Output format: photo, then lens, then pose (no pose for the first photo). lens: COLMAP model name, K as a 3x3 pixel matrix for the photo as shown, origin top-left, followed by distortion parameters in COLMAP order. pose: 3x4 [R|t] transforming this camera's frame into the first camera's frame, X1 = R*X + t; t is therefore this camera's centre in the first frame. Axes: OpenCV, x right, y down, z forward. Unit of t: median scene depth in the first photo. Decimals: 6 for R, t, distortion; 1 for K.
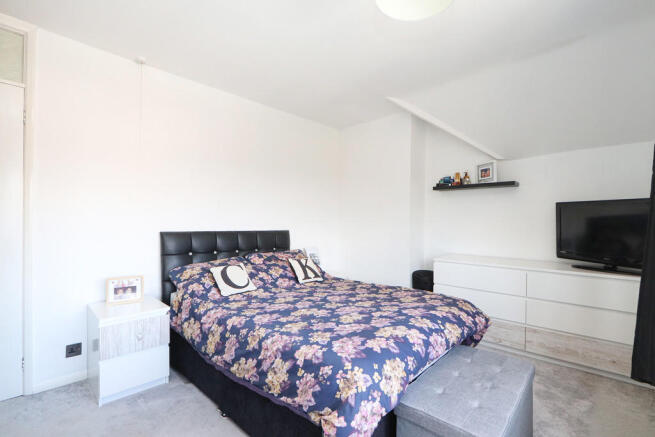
lens RADIAL K [[307.1, 0, 330.9], [0, 307.1, 220.4], [0, 0, 1]] dist [-0.013477, 0.001124]
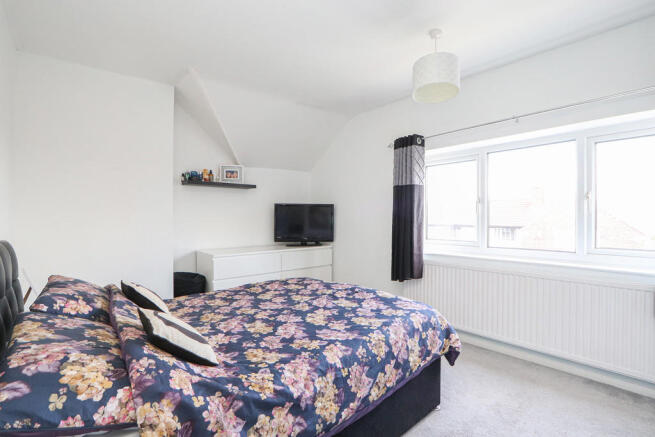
lens RADIAL K [[307.1, 0, 326.6], [0, 307.1, 218.9], [0, 0, 1]] dist [-0.013477, 0.001124]
pose [[0.096297, -0.014531, 0.995247, -0.888429], [0.003803, 0.999892, 0.014231, -0.007336], [-0.995345, 0.002414, 0.096342, 0.804198]]
